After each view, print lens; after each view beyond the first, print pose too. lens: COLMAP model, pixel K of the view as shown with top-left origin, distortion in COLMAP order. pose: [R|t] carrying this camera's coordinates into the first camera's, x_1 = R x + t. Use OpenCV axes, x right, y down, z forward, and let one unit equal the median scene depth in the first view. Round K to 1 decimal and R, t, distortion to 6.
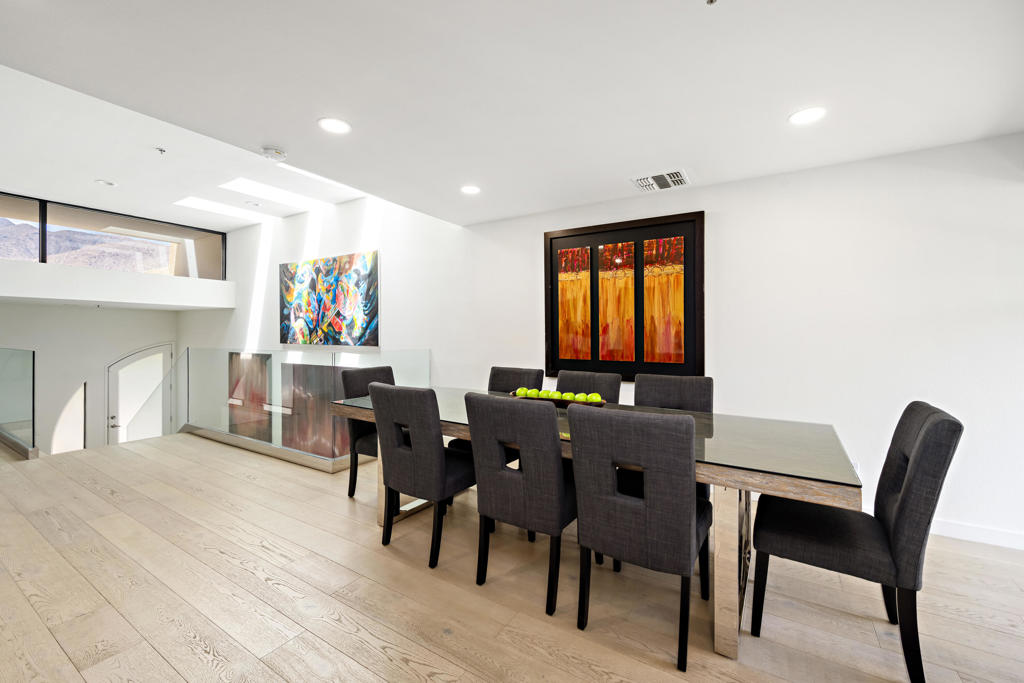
lens RADIAL K [[412.1, 0, 507.7], [0, 412.1, 334.5], [0, 0, 1]] dist [0.001115, 0.000107]
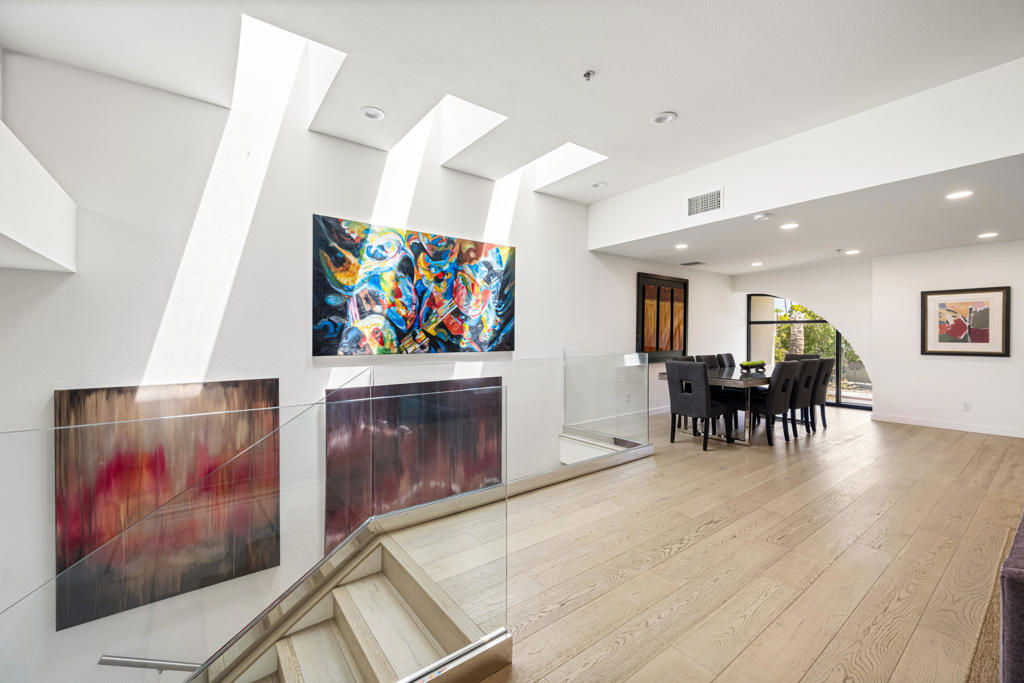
lens RADIAL K [[412.1, 0, 510.6], [0, 412.1, 339.9], [0, 0, 1]] dist [0.001115, 0.000107]
pose [[0.371367, -0.012419, 0.928403, -1.124095], [0.005231, 0.999923, 0.011283, -0.006346], [-0.928472, 0.000667, 0.371403, 0.629923]]
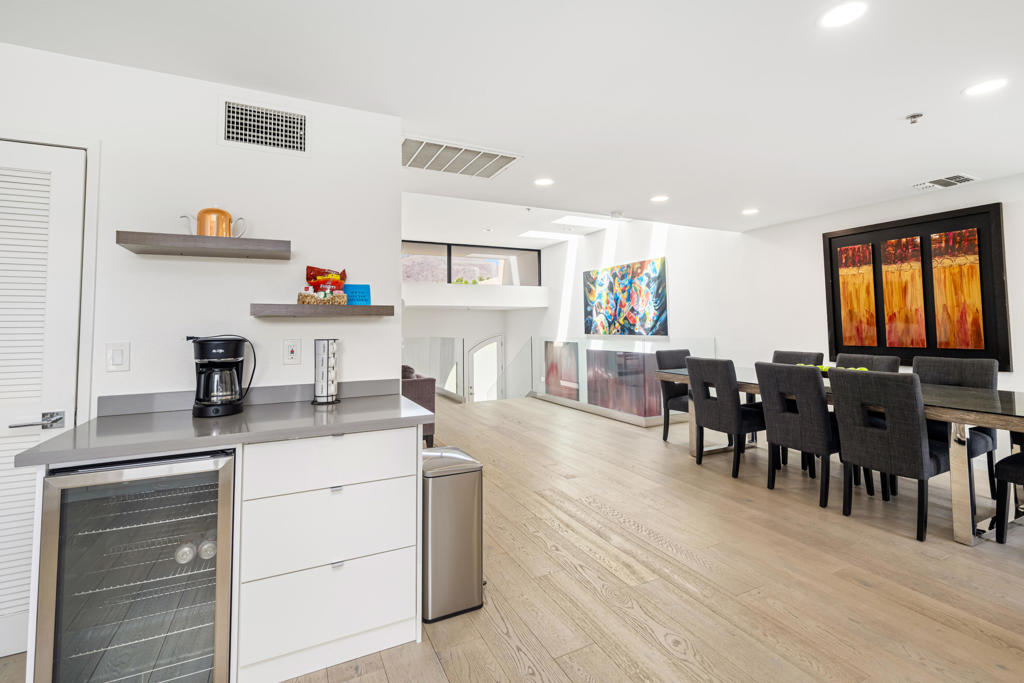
lens RADIAL K [[456.5, 0, 528.4], [0, 456.5, 307.9], [0, 0, 1]] dist [-0.003522, 0.000305]
pose [[0.861573, -0.033349, -0.506538, 0.014185], [0.013511, 0.998993, -0.042790, -0.000637], [0.507455, 0.030023, 0.861155, -0.345951]]
